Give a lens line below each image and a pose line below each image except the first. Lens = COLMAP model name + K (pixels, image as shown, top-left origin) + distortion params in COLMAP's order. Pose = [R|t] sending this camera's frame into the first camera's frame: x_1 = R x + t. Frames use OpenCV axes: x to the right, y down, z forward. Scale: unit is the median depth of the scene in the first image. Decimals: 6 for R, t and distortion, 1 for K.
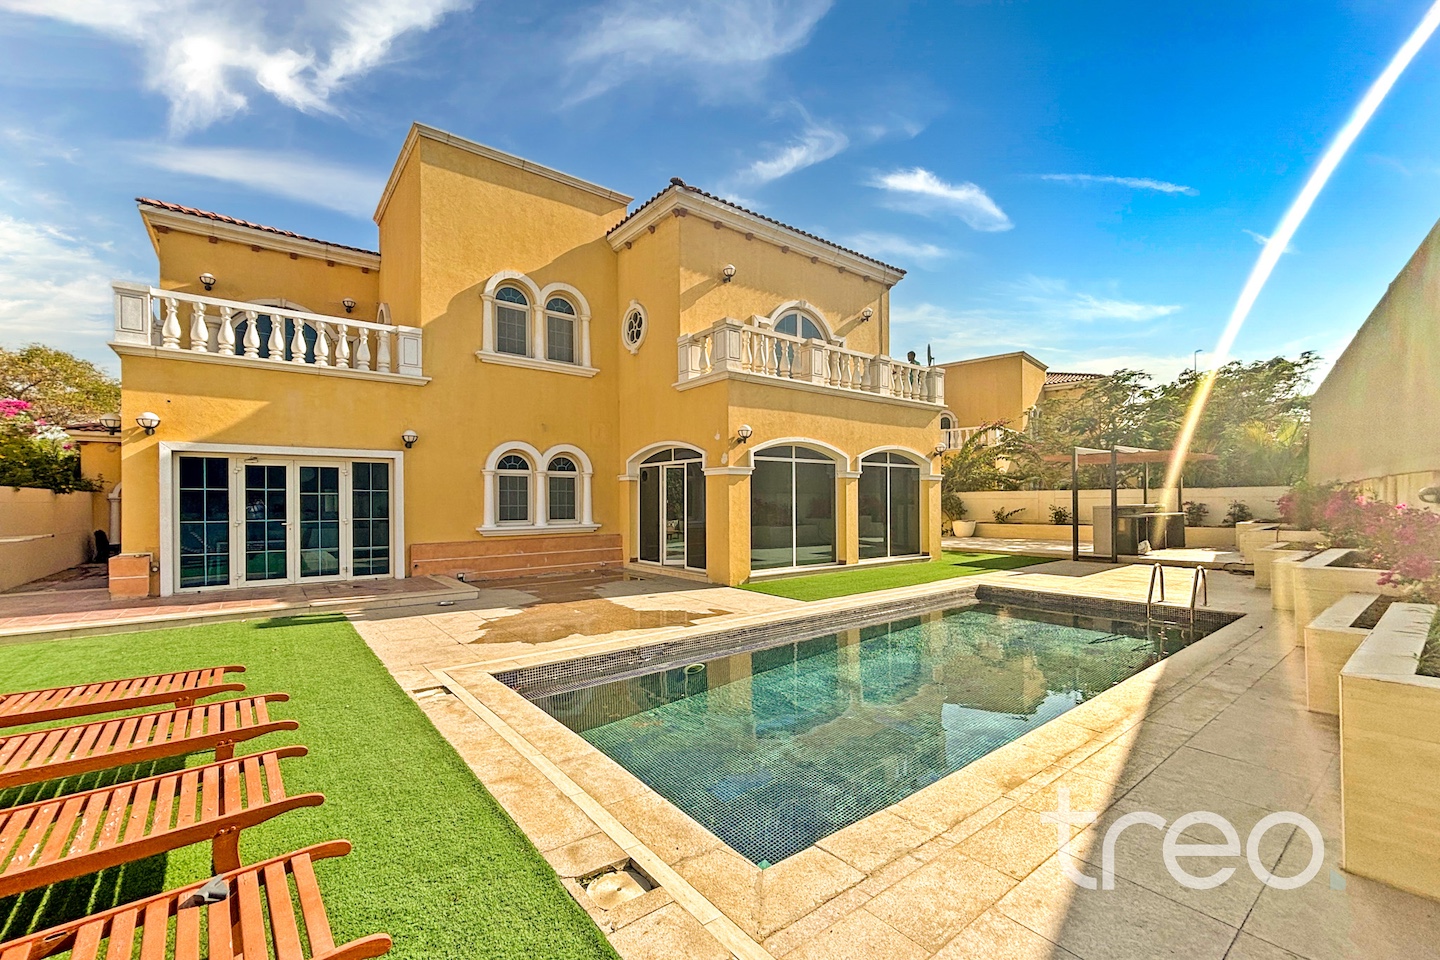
lens RADIAL K [[609.2, 0, 715.8], [0, 609.2, 488.1], [0, 0, 1]] dist [0.004763, -0.002058]
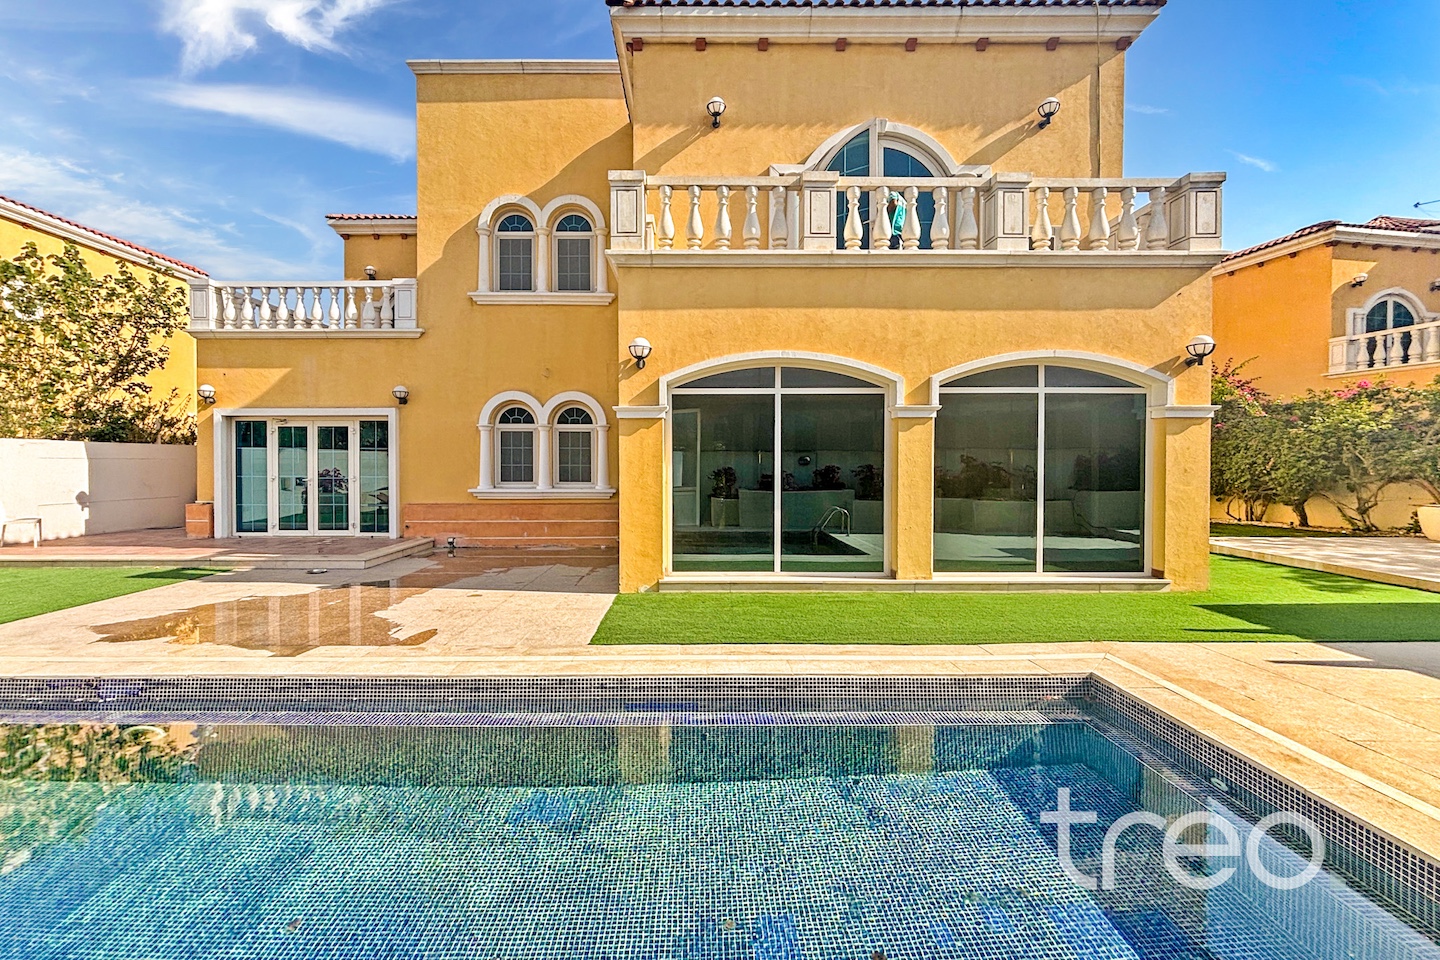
lens RADIAL K [[609.2, 0, 755.9], [0, 609.2, 459.8], [0, 0, 1]] dist [0.004763, -0.002058]
pose [[0.782231, 0.001955, -0.622985, 0.487568], [0.008829, 0.999860, 0.014224, 0.012259], [0.622926, -0.016627, 0.782104, 0.537717]]
